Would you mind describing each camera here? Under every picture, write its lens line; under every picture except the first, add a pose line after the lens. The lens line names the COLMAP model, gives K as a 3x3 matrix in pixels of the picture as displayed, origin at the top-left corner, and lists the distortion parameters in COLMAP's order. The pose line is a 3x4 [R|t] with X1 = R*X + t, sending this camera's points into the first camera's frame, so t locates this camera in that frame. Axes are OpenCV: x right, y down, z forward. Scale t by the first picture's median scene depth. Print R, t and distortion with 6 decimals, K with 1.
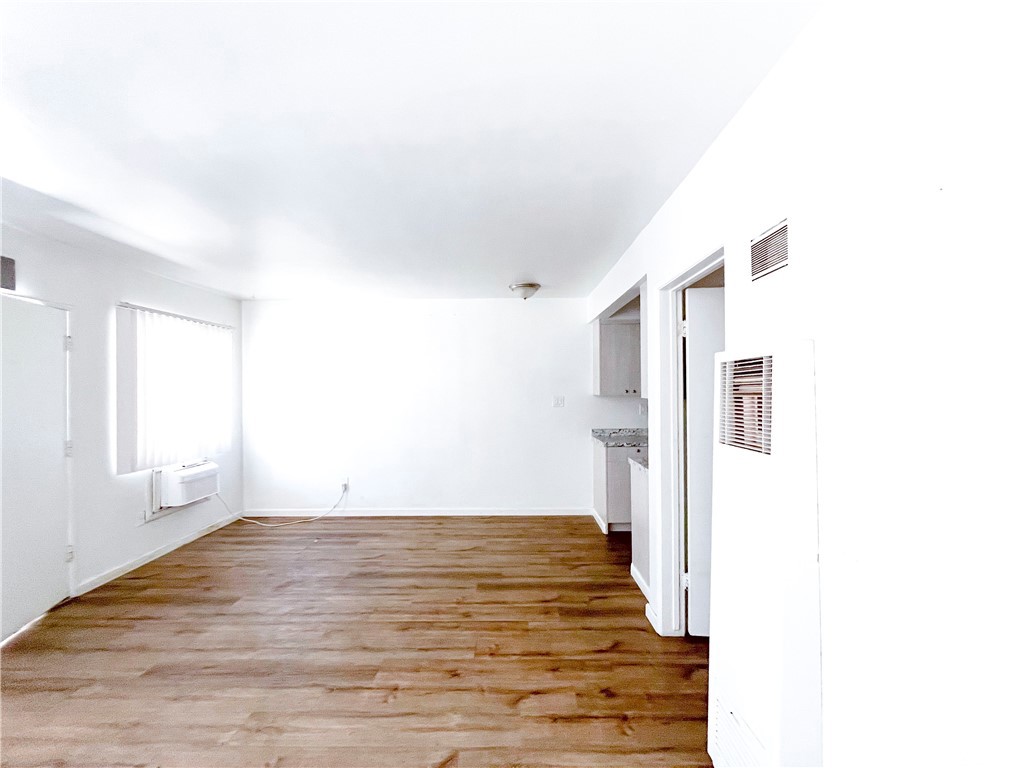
lens RADIAL K [[413.0, 0, 510.2], [0, 413.0, 385.4], [0, 0, 1]] dist [-0.003453, -0.000001]
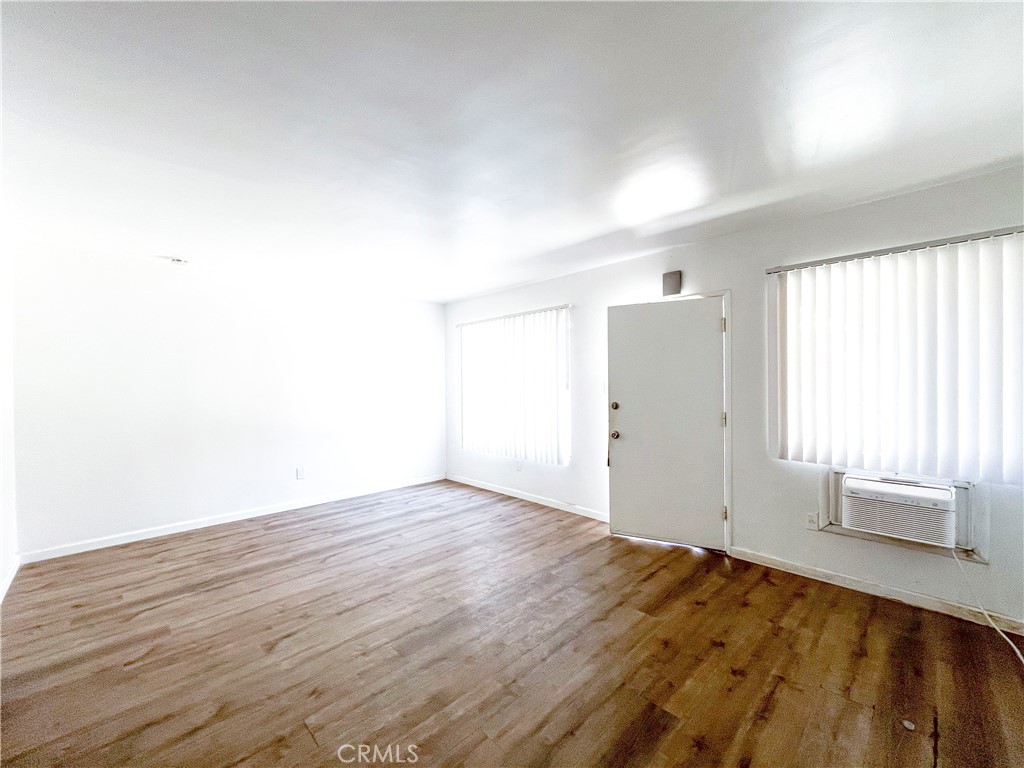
lens RADIAL K [[413.0, 0, 510.2], [0, 413.0, 385.4], [0, 0, 1]] dist [-0.003453, -0.000001]
pose [[-0.710763, 0.020609, -0.703130, 0.131732], [0.019653, 0.999762, 0.009436, 0.041500], [0.703157, -0.007112, -0.710999, 1.485834]]
